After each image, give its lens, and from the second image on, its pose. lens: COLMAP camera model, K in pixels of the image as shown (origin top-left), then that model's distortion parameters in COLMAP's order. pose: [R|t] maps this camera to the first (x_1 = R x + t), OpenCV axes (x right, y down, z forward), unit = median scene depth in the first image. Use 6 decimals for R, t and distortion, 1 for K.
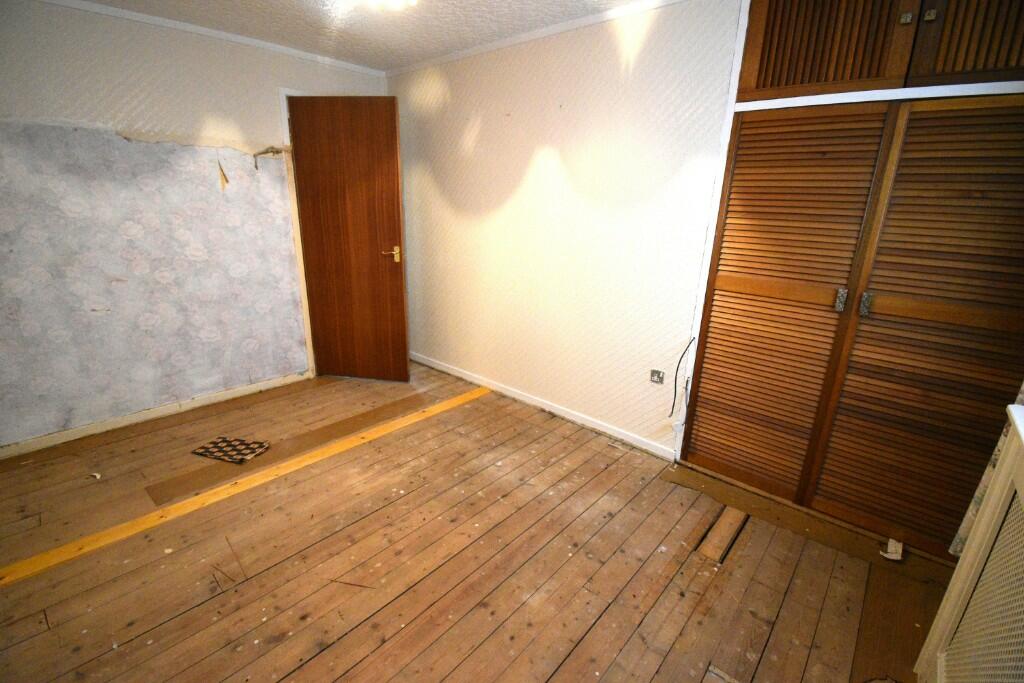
lens RADIAL K [[450.4, 0, 512.0], [0, 450.4, 341.5], [0, 0, 1]] dist [-0.000810, -0.016281]
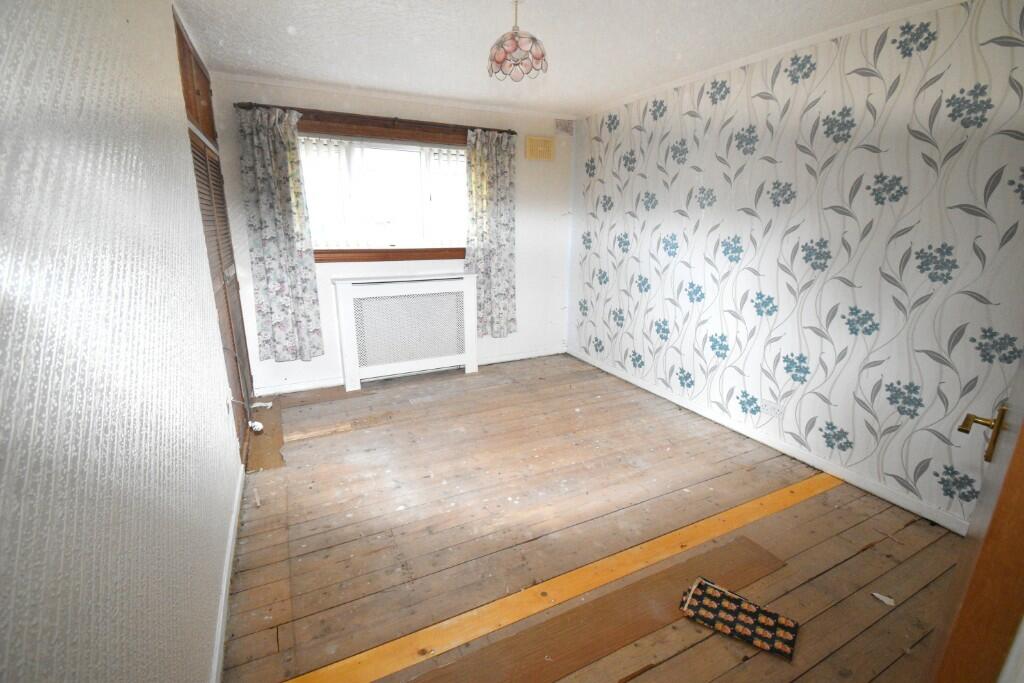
lens RADIAL K [[450.4, 0, 512.0], [0, 450.4, 341.5], [0, 0, 1]] dist [-0.000810, -0.016281]
pose [[-0.925275, -0.135694, 0.354194, -0.497812], [0.073651, 0.851767, 0.518719, -0.452824], [-0.372078, 0.506044, -0.778124, 1.422839]]
